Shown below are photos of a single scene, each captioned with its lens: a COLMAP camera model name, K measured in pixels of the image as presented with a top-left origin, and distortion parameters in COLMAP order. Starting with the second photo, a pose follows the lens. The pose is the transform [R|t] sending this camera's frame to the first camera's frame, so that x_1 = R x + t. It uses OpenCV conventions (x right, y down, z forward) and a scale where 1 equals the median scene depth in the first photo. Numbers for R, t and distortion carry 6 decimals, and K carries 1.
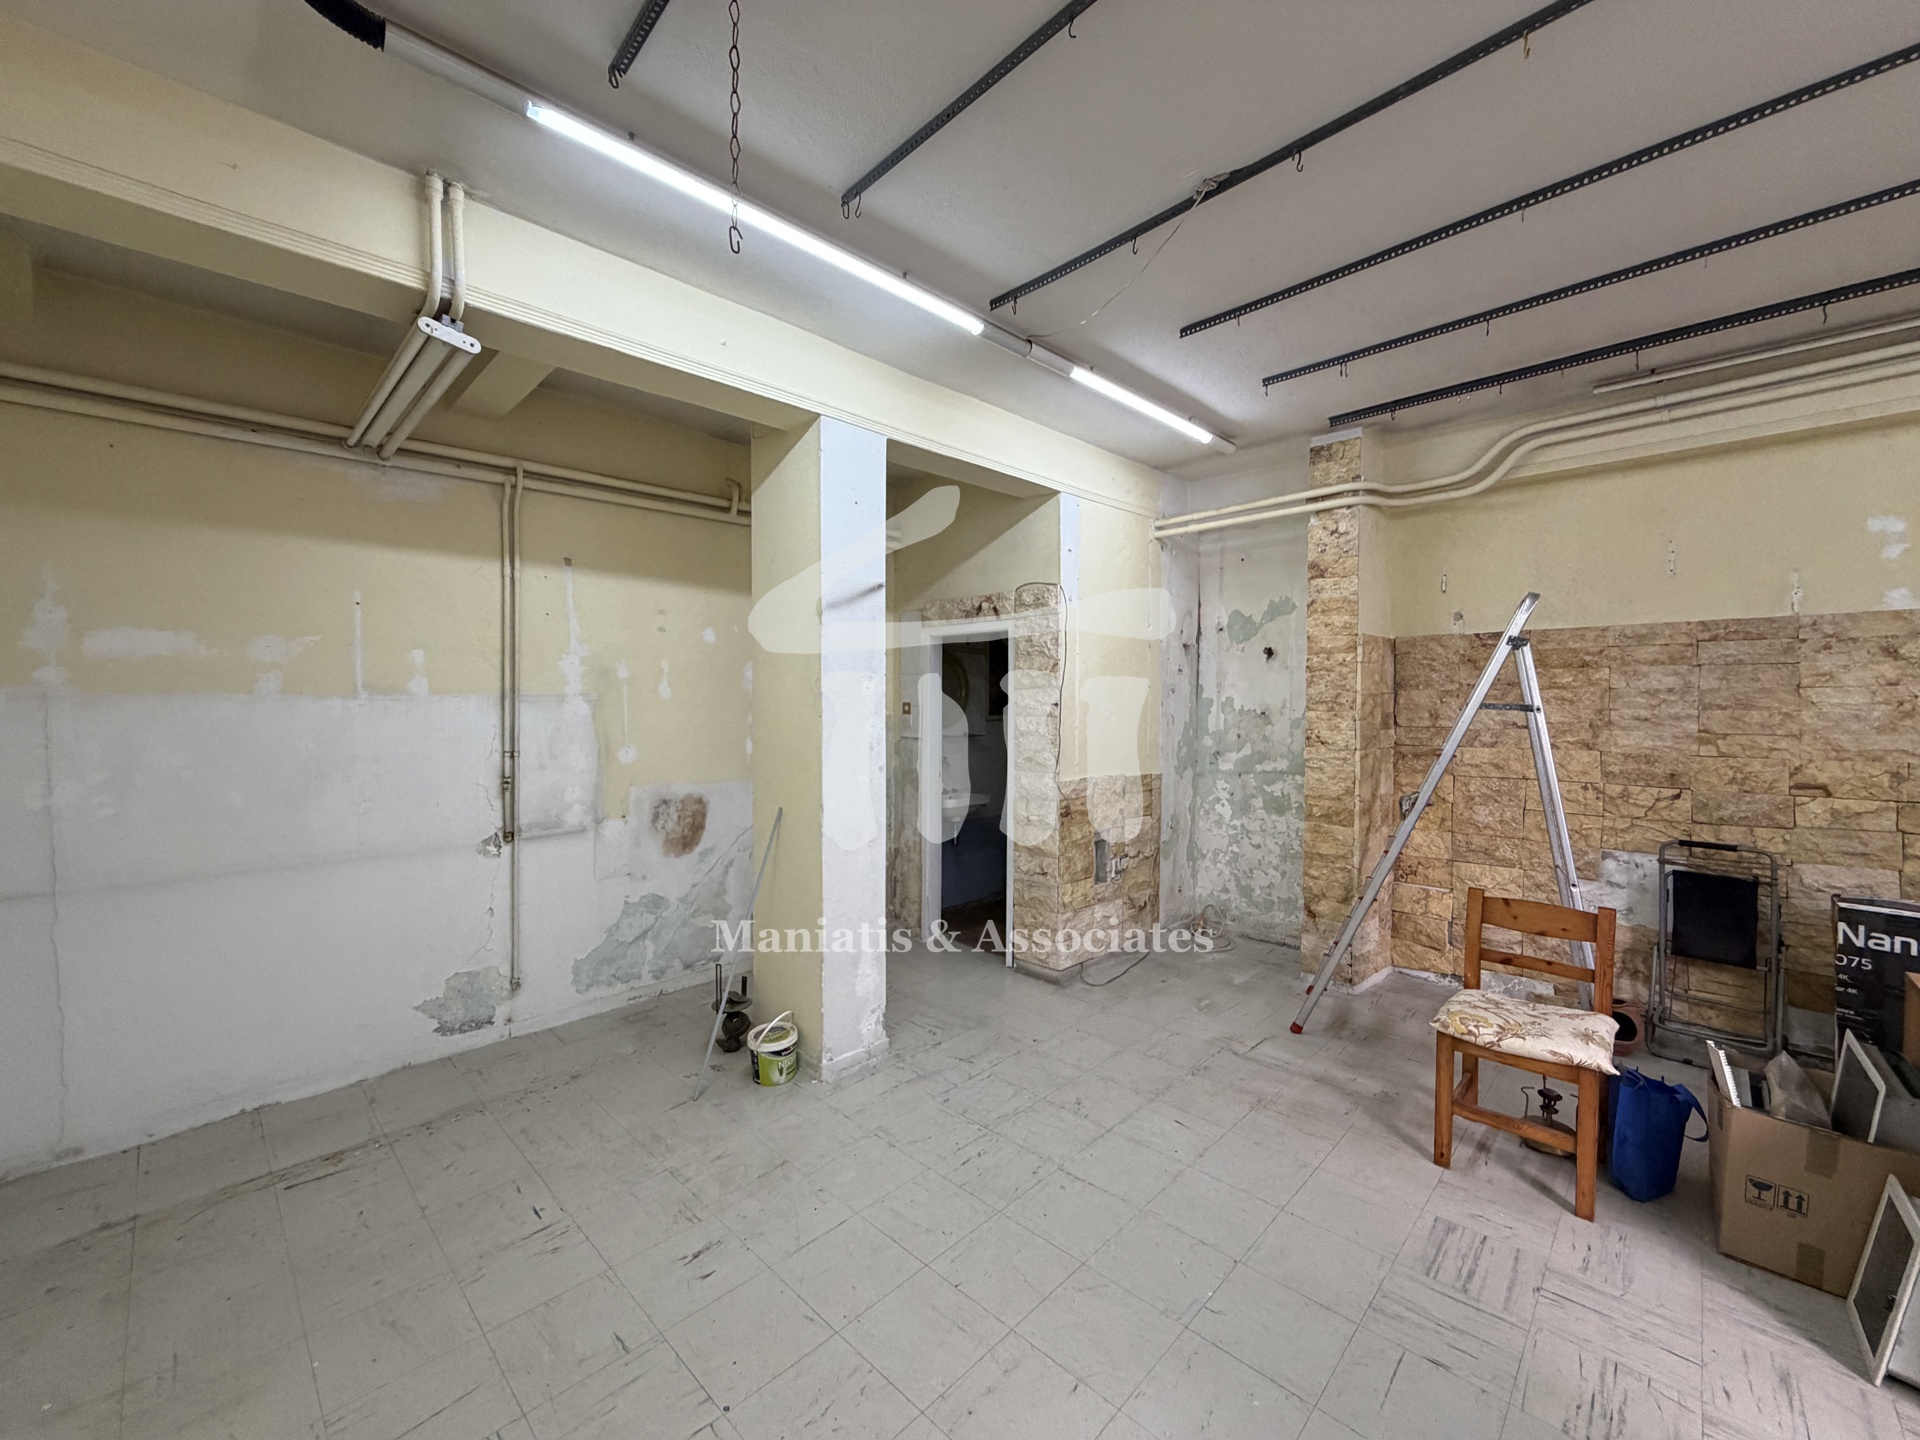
lens RADIAL K [[764.6, 0, 954.0], [0, 764.6, 719.8], [0, 0, 1]] dist [0.001136, -0.000408]
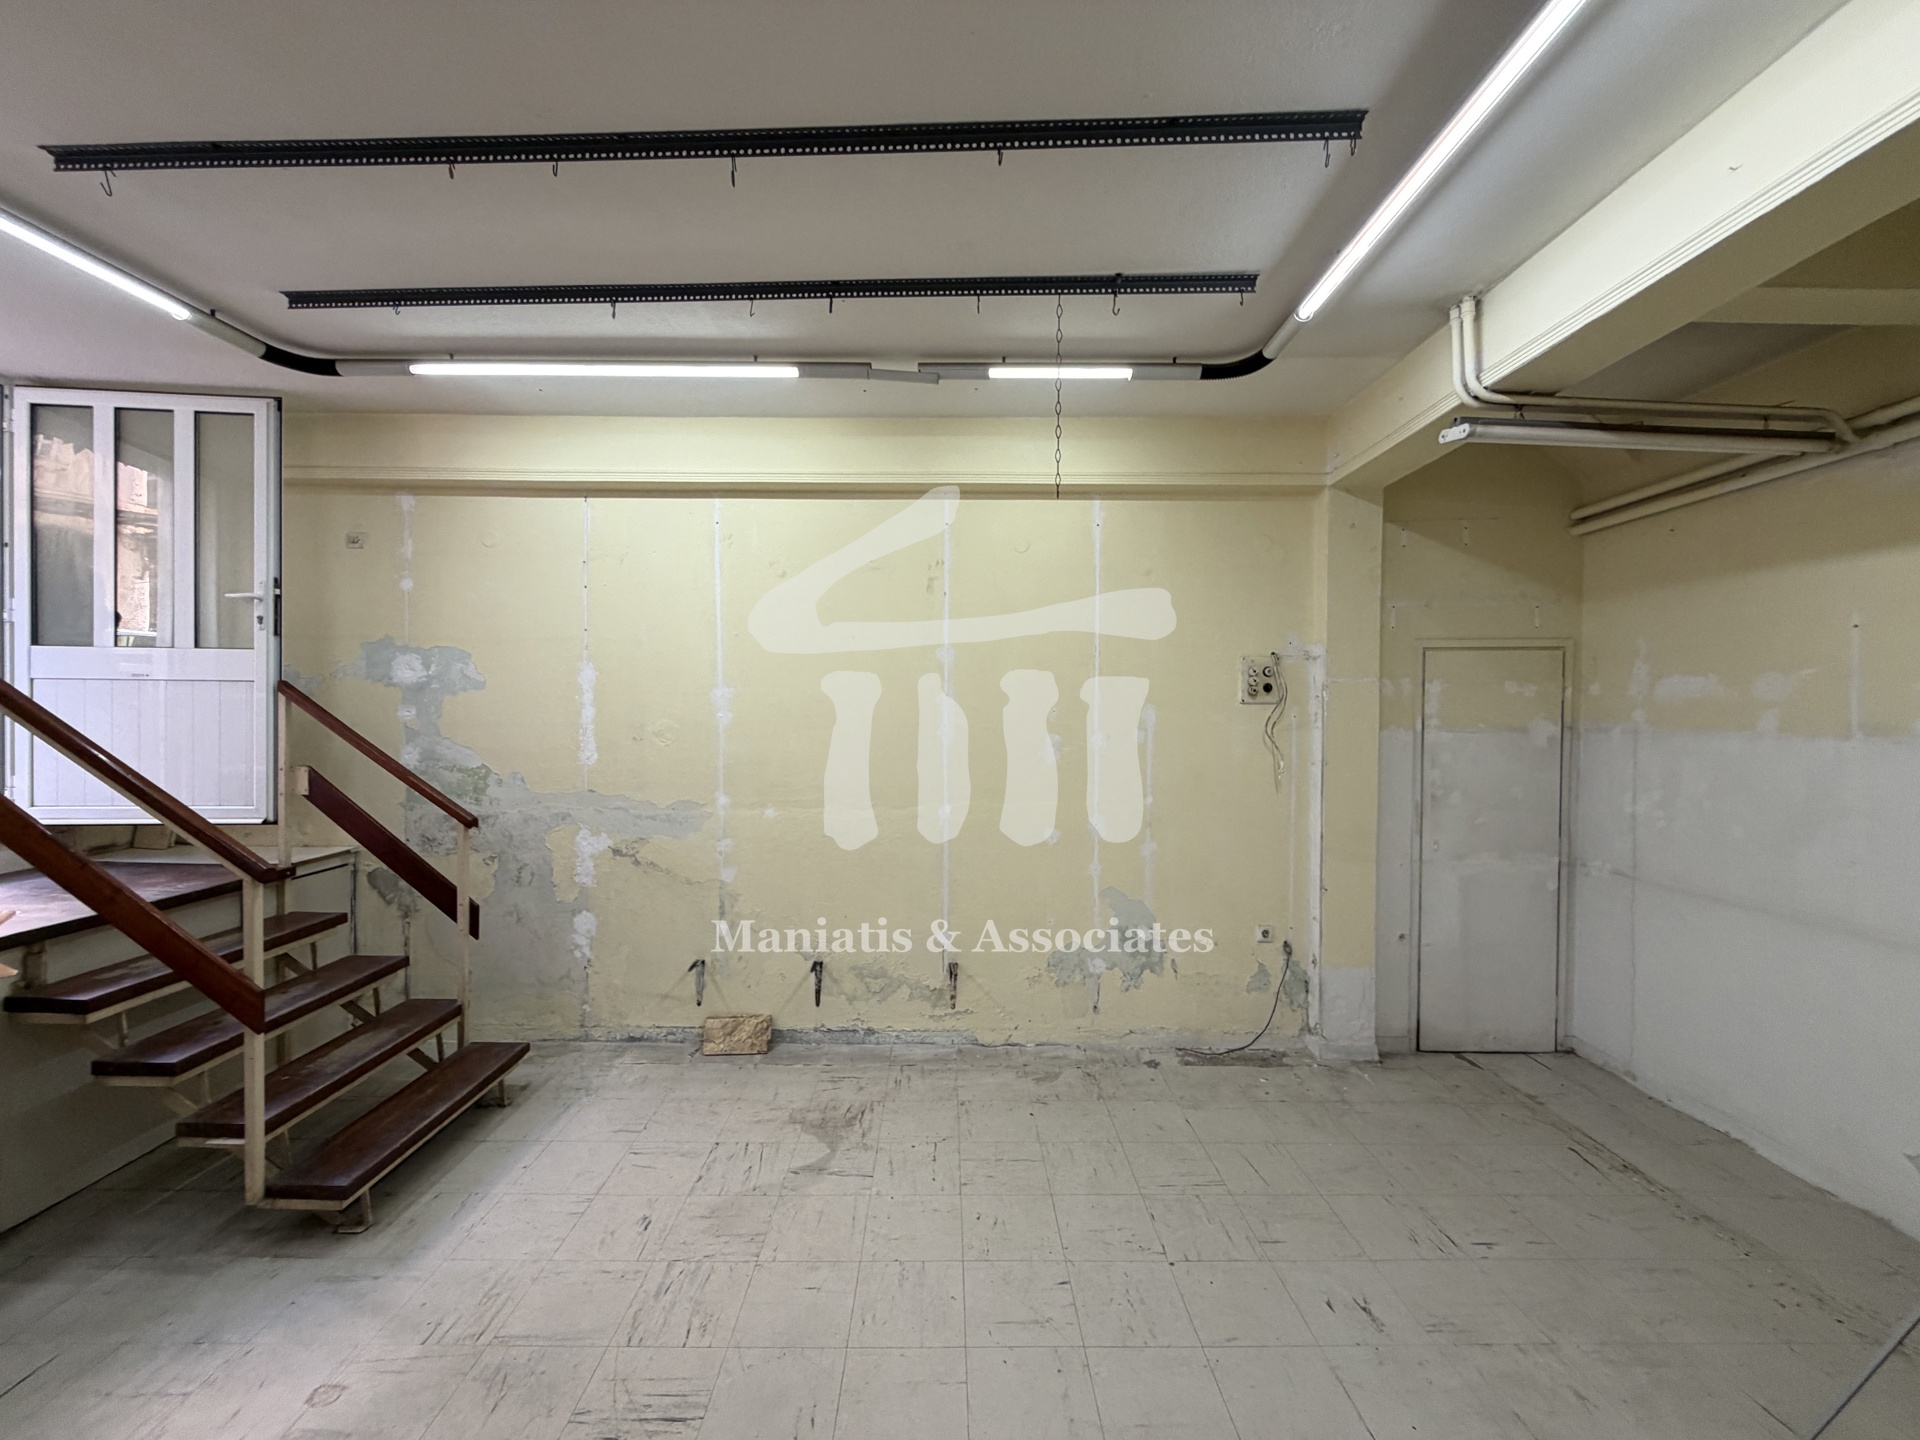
lens RADIAL K [[764.6, 0, 954.0], [0, 764.6, 719.8], [0, 0, 1]] dist [0.001136, -0.000408]
pose [[-0.708888, 0.003160, -0.705314, 0.437303], [-0.027290, 0.999118, 0.031905, -0.043090], [0.704793, 0.041865, -0.708177, 0.778422]]
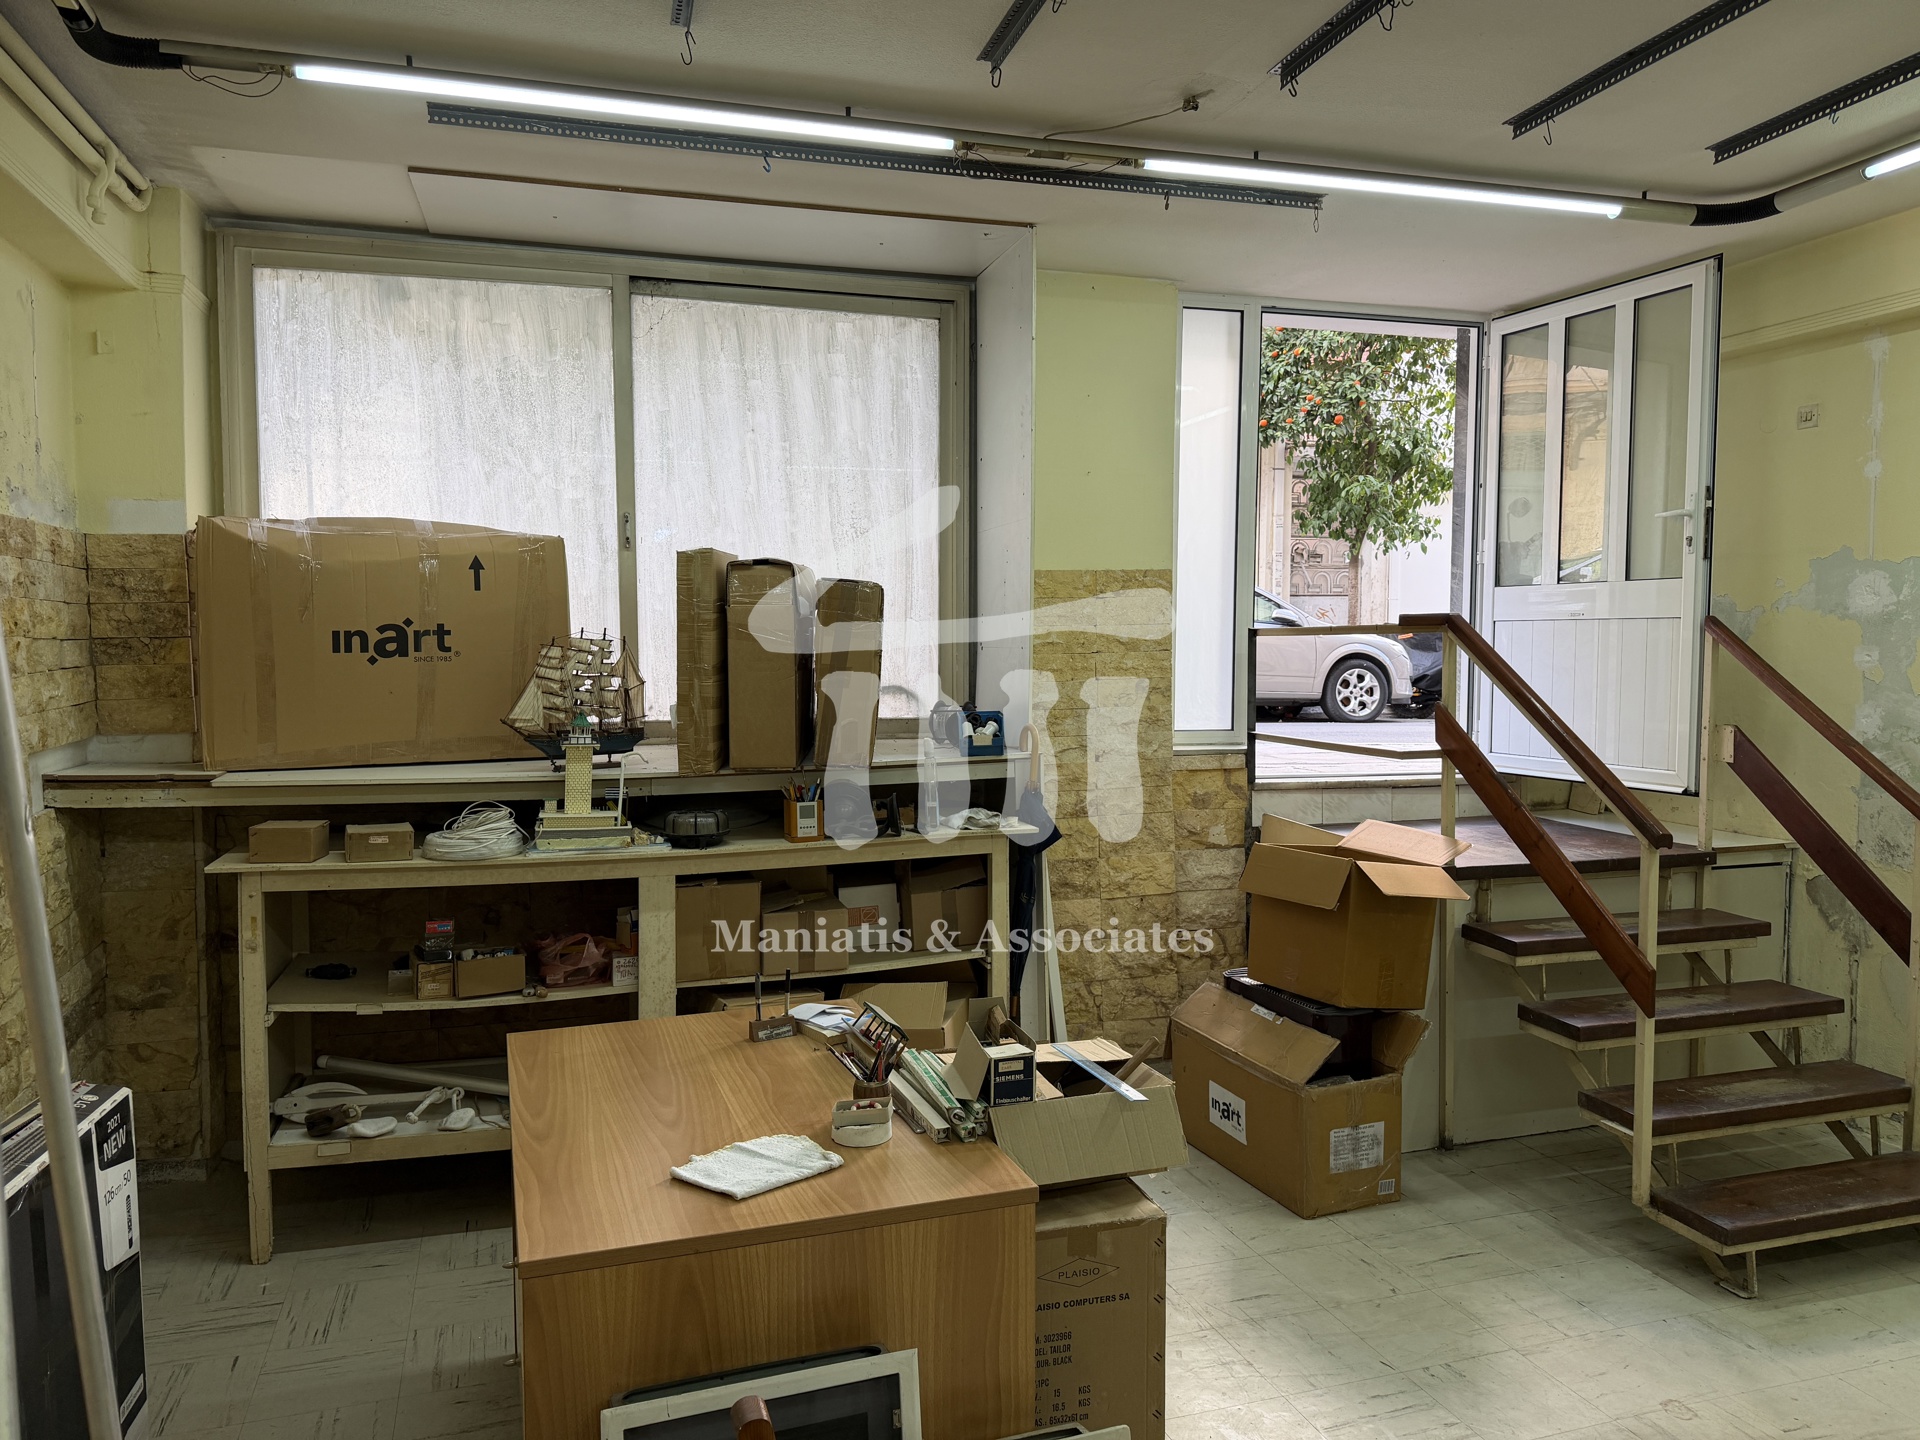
lens RADIAL K [[1351.7, 0, 958.5], [0, 1351.7, 716.6], [0, 0, 1]] dist [0.062639, -0.079548]
pose [[-0.886441, -0.027416, 0.462029, 0.391659], [0.009480, 0.996959, 0.077346, -0.050653], [-0.462744, 0.072942, -0.883486, 1.039466]]
